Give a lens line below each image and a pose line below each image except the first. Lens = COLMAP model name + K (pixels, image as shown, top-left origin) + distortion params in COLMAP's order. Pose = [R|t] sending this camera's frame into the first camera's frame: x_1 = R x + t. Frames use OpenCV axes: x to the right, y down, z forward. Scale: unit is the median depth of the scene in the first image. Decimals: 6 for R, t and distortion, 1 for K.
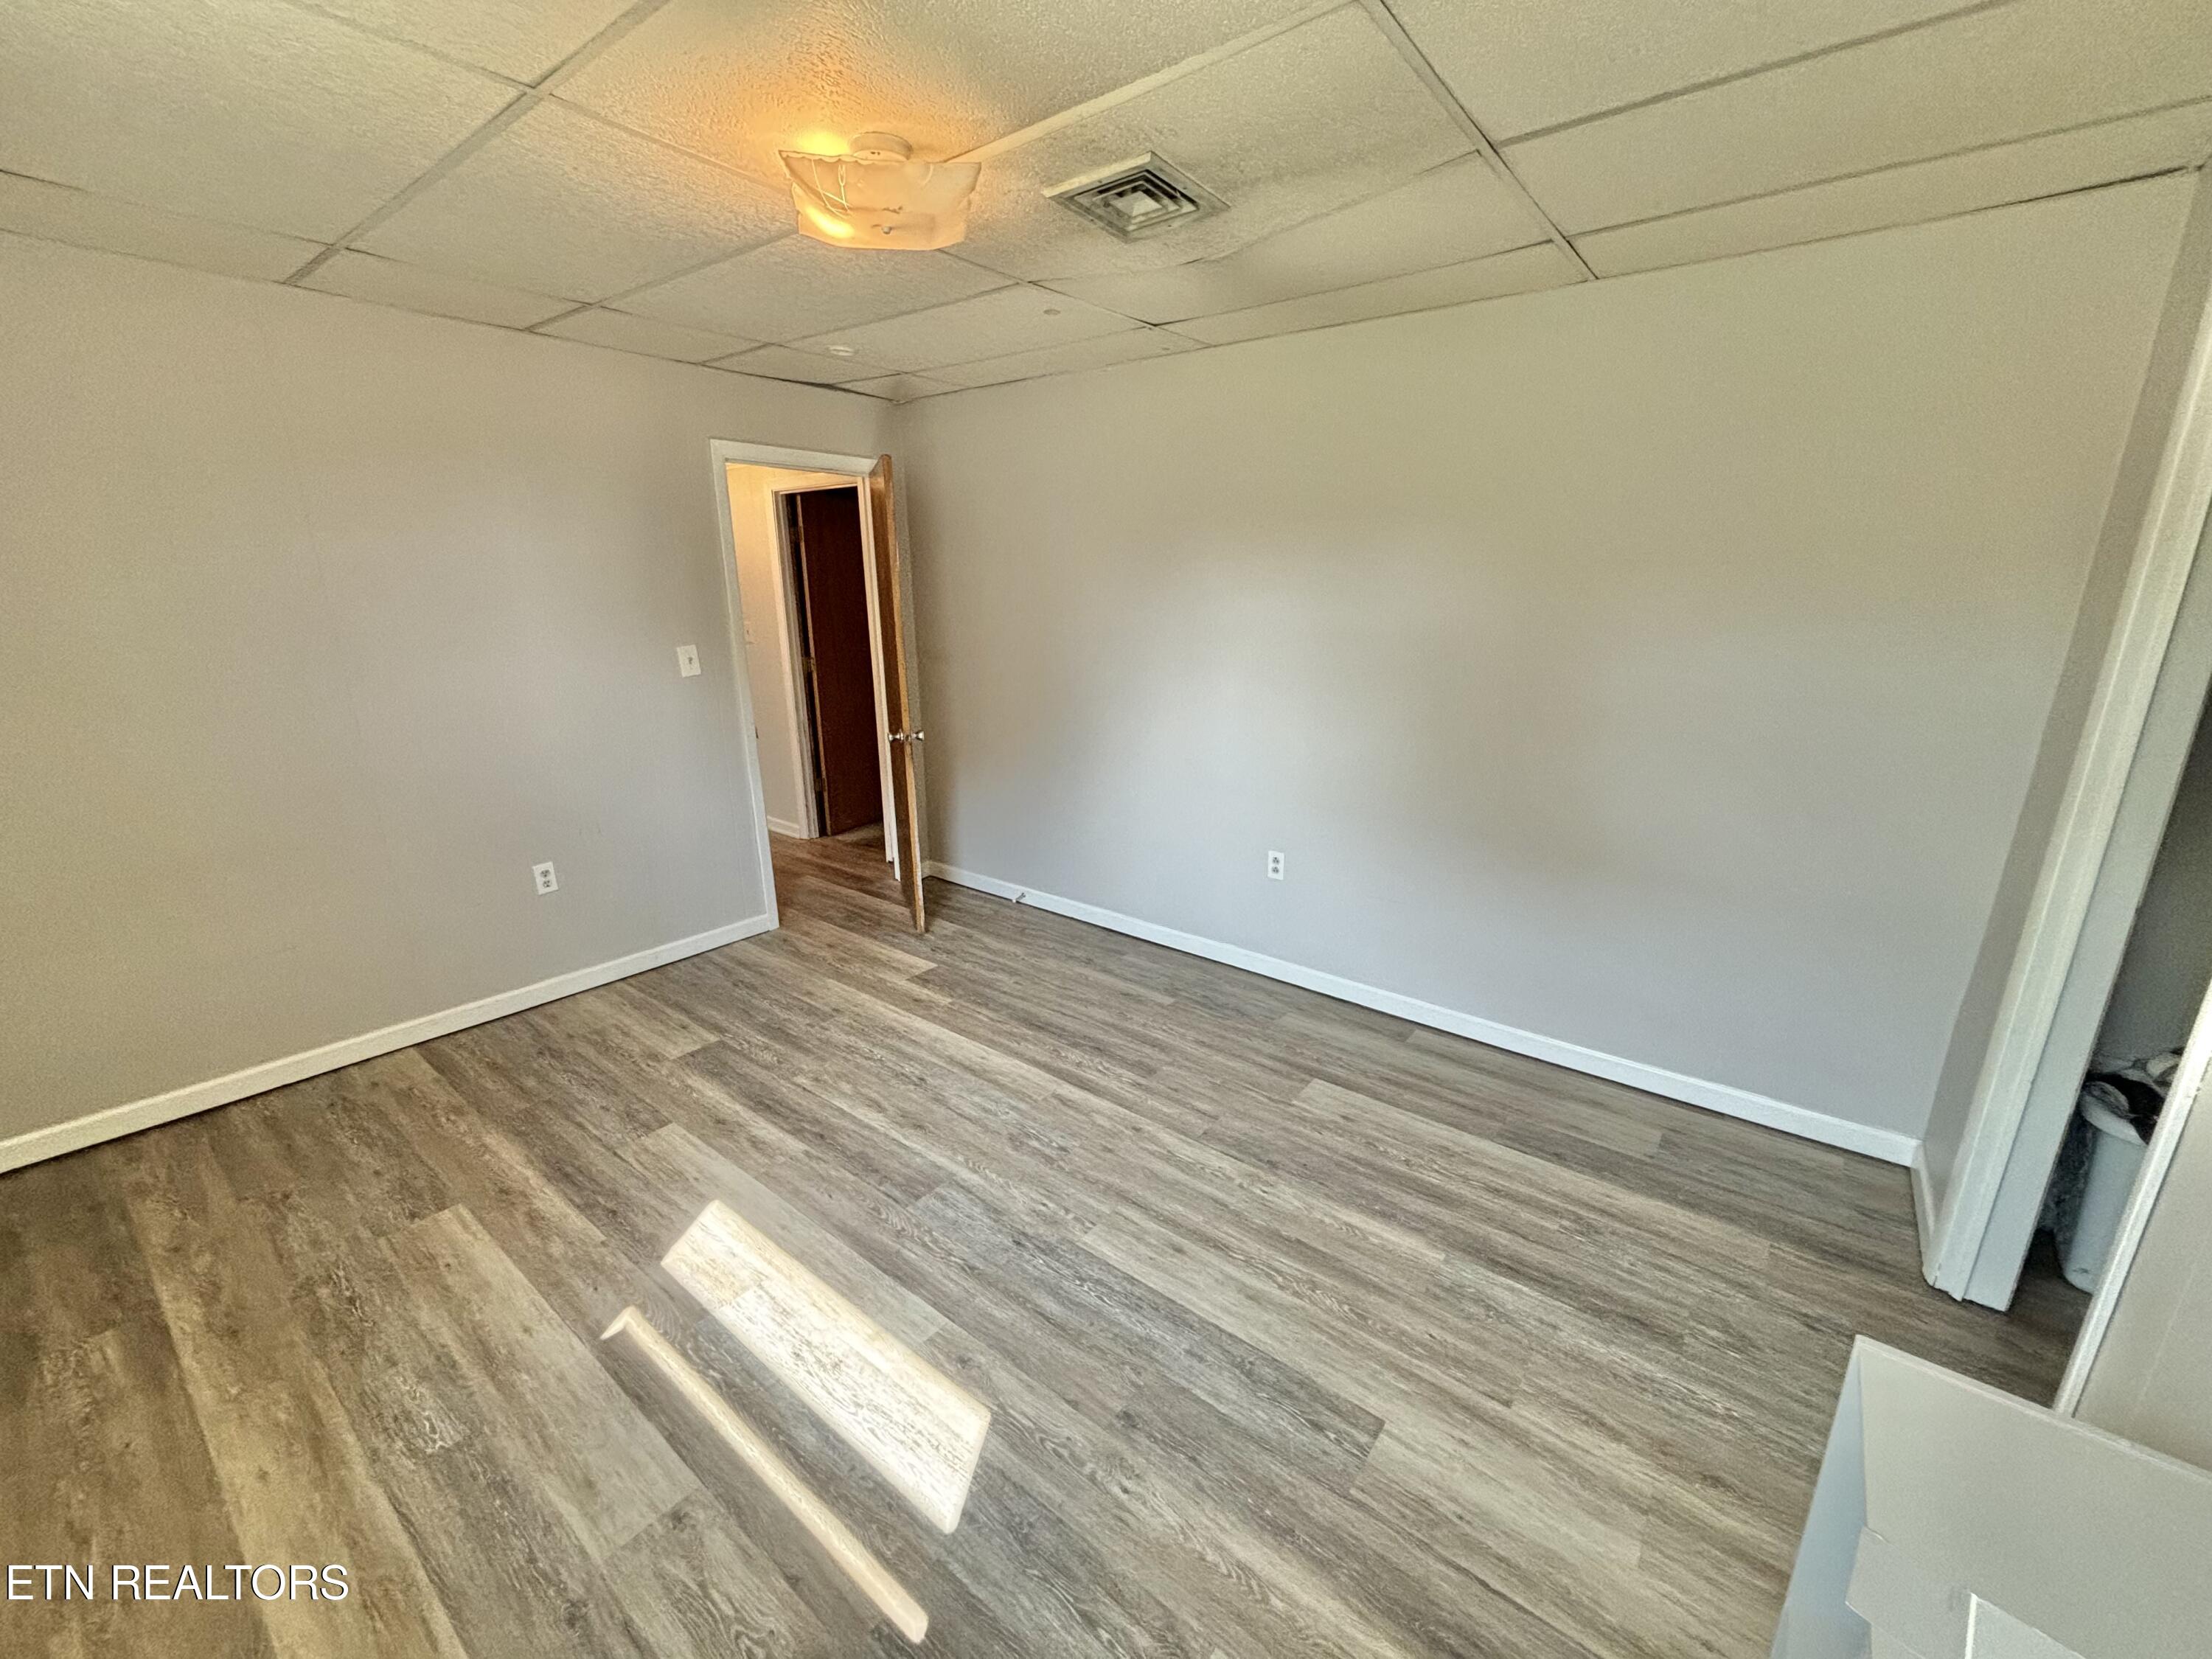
lens RADIAL K [[898.8, 0, 1106.1], [0, 898.8, 833.6], [0, 0, 1]] dist [0.001025, 0.003089]
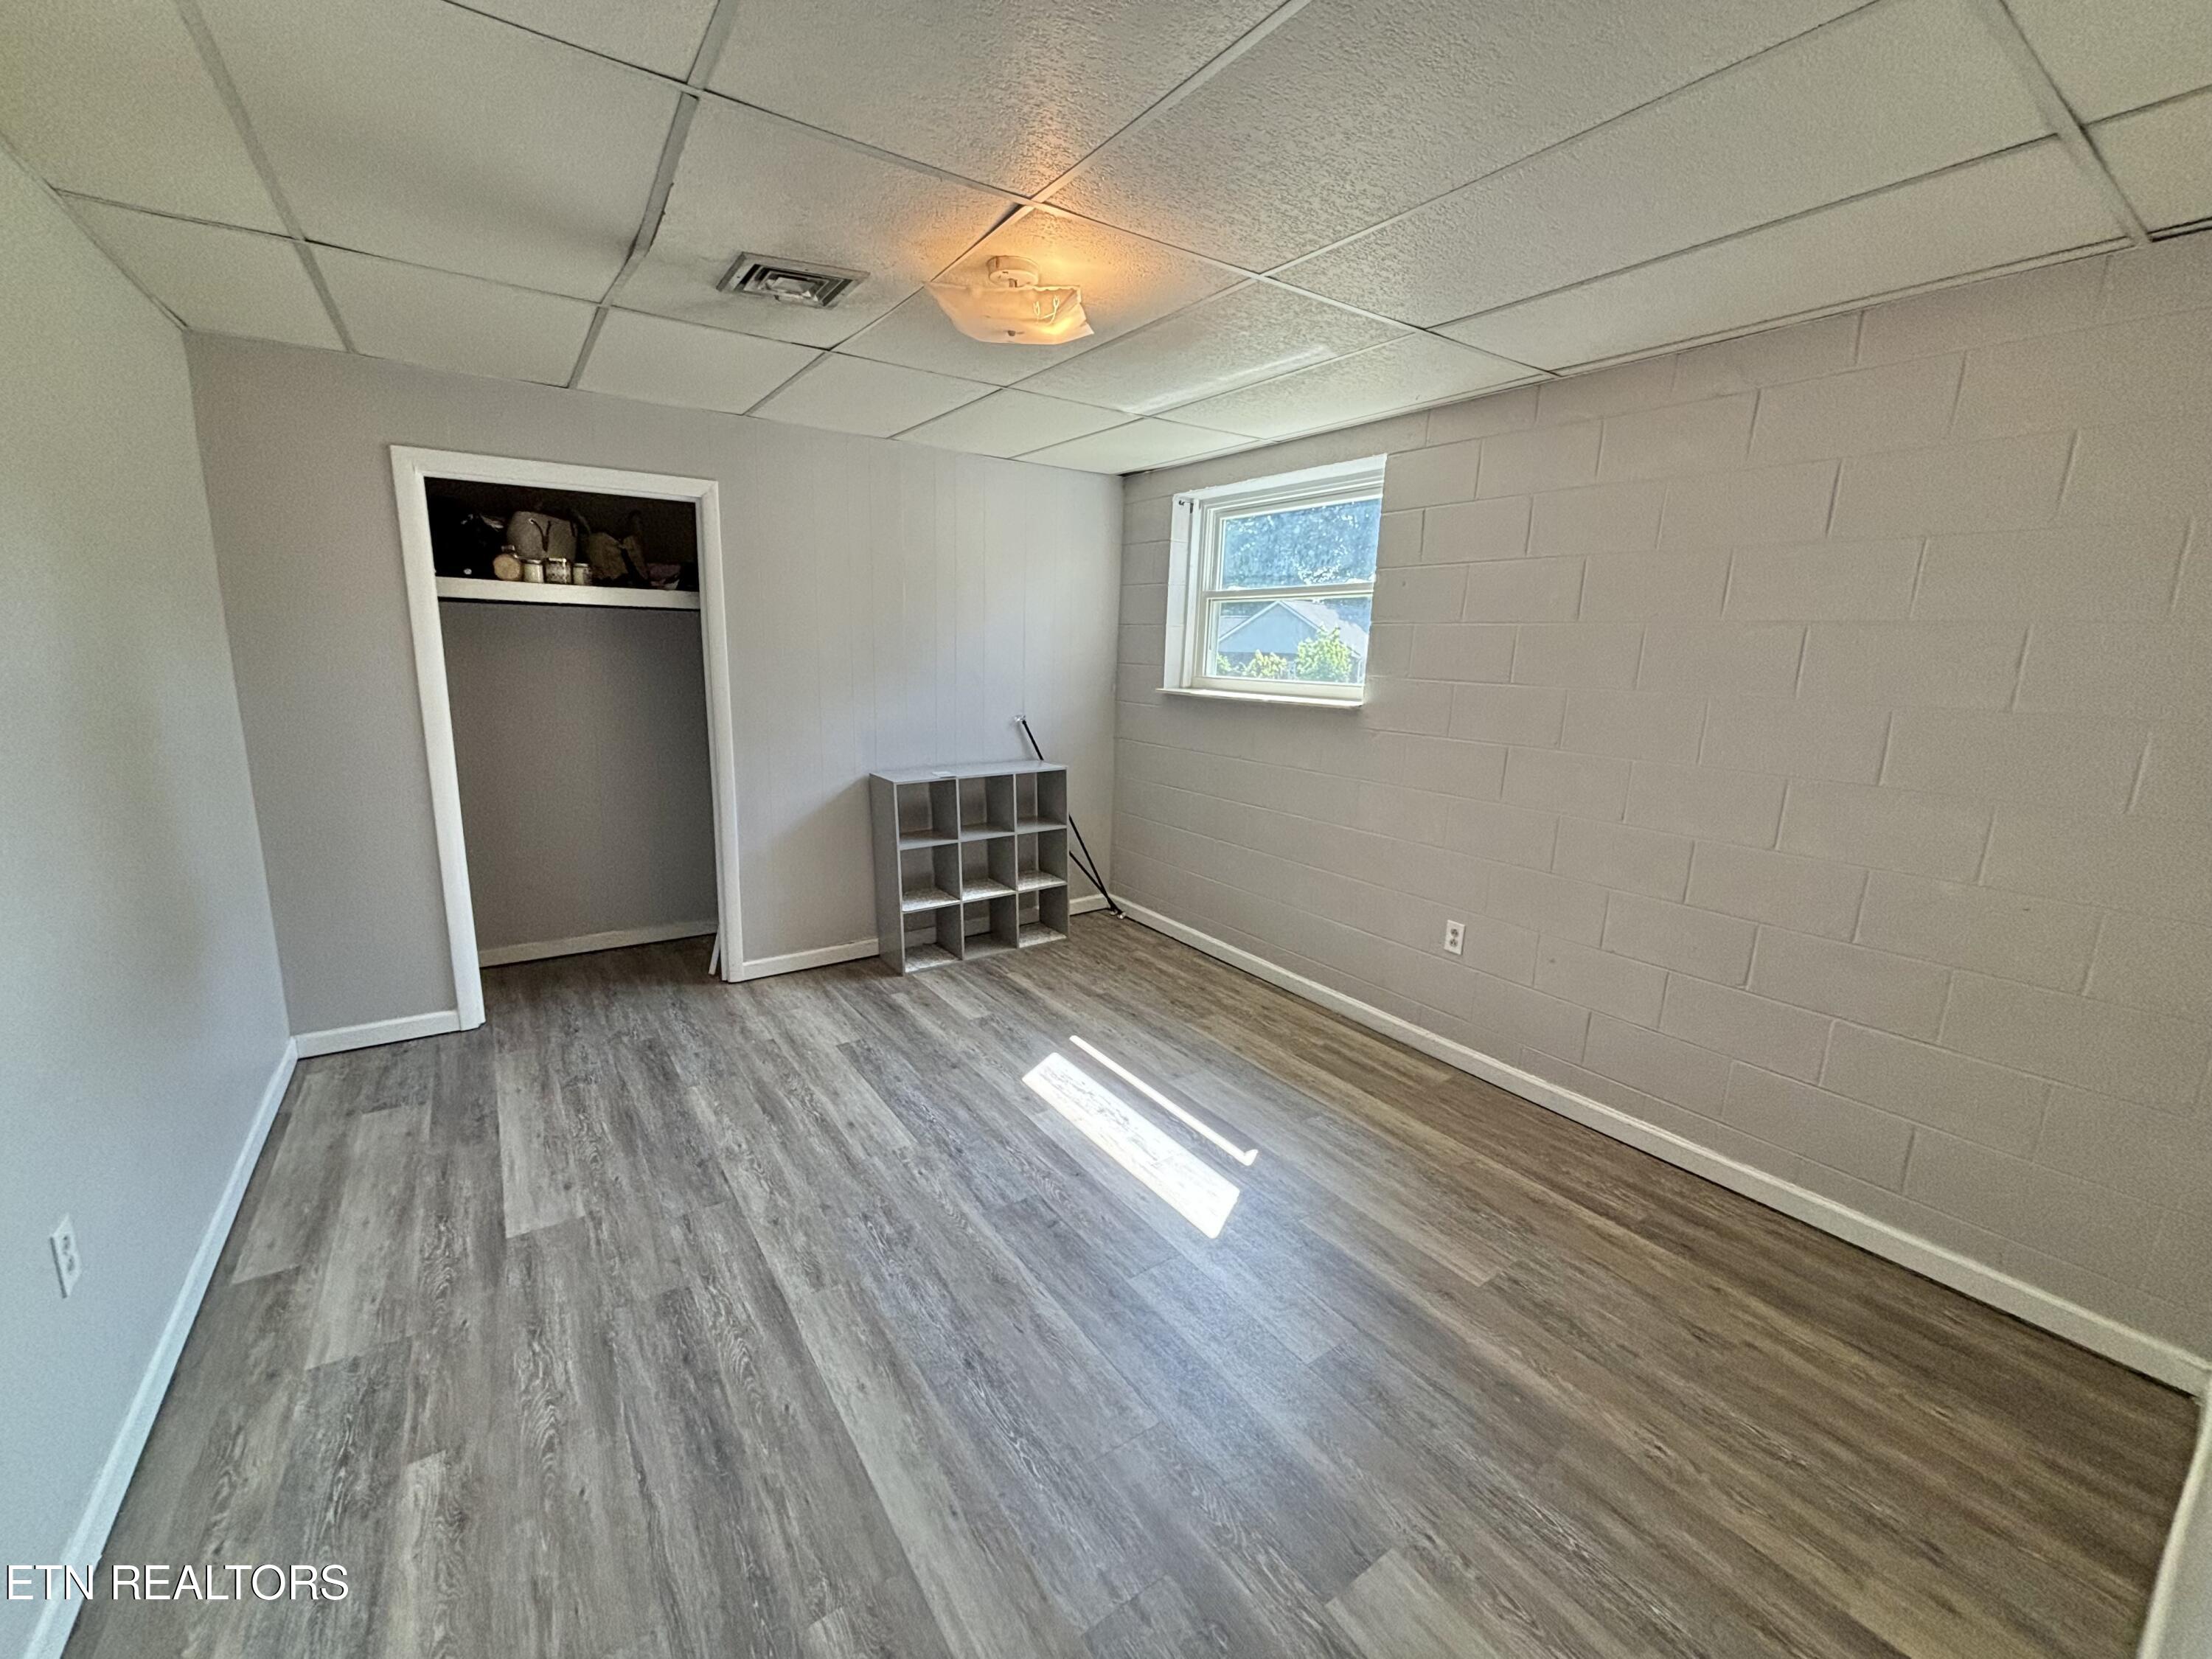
lens RADIAL K [[898.8, 0, 1107.4], [0, 898.8, 817.3], [0, 0, 1]] dist [0.001025, 0.003089]
pose [[-0.957109, -0.080168, 0.278418, -0.549623], [0.053994, 0.894768, 0.443254, -0.452717], [-0.284654, 0.439275, -0.852062, 1.642409]]
